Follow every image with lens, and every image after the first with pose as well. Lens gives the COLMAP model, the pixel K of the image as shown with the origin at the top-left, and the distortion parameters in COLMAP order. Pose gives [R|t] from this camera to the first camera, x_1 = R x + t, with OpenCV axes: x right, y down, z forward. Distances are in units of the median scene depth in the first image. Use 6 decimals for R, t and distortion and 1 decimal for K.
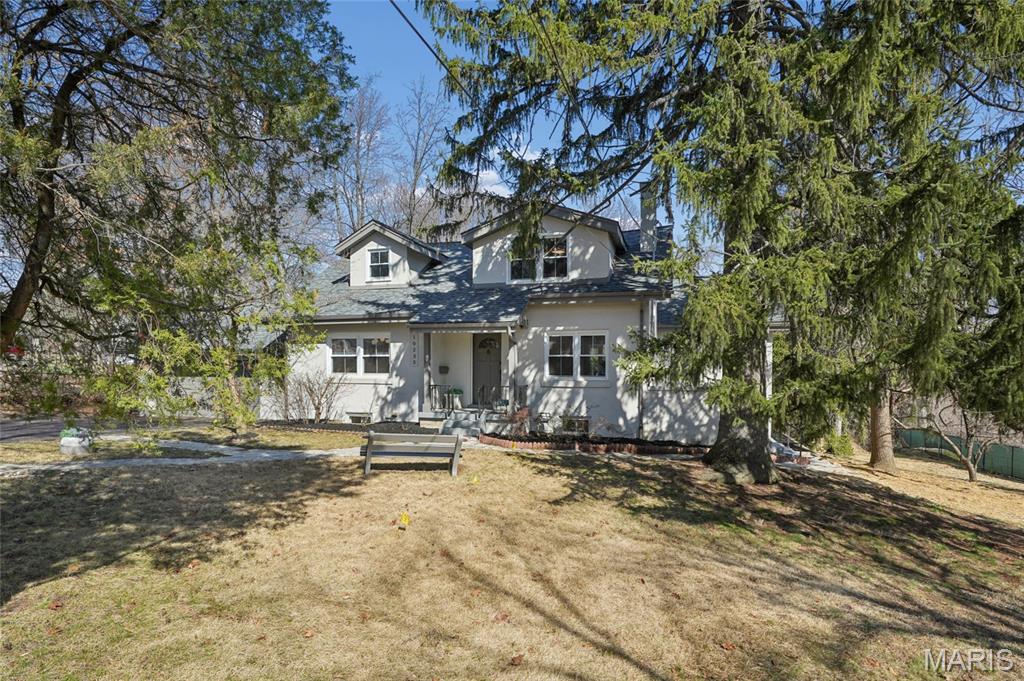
lens RADIAL K [[486.7, 0, 512.1], [0, 486.7, 357.2], [0, 0, 1]] dist [-0.000705, -0.000015]
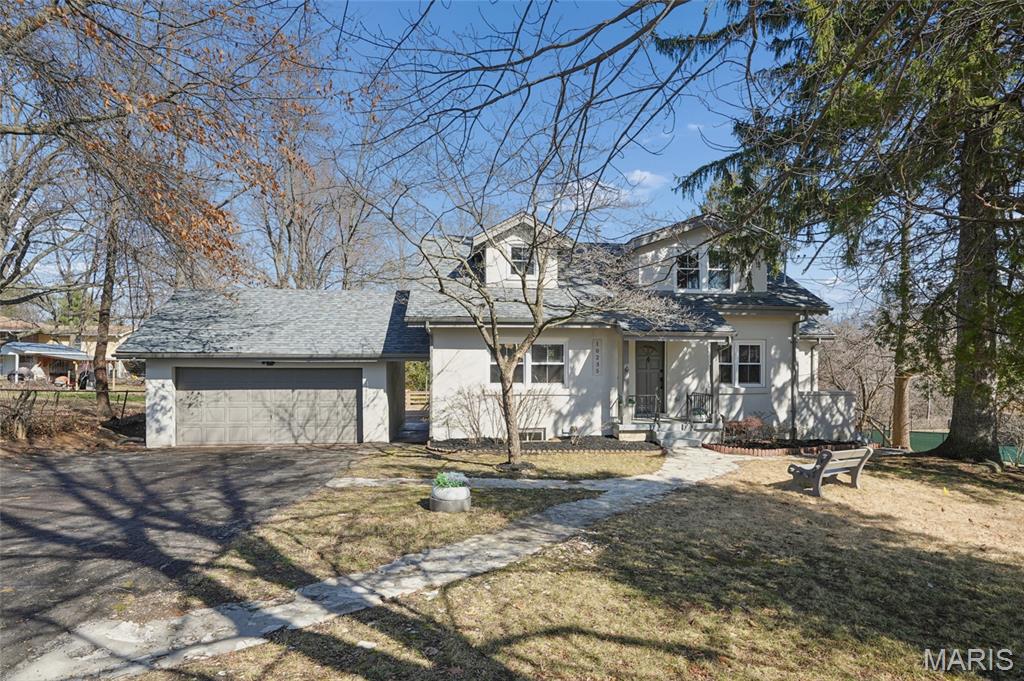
lens RADIAL K [[483.1, 0, 512.0], [0, 483.1, 340.5], [0, 0, 1]] dist [0.000182, 0.000029]
pose [[0.923054, 0.019161, 0.384194, -0.713251], [-0.003064, 0.999093, -0.042466, -0.007733], [-0.384659, 0.038021, 0.922275, 0.217240]]
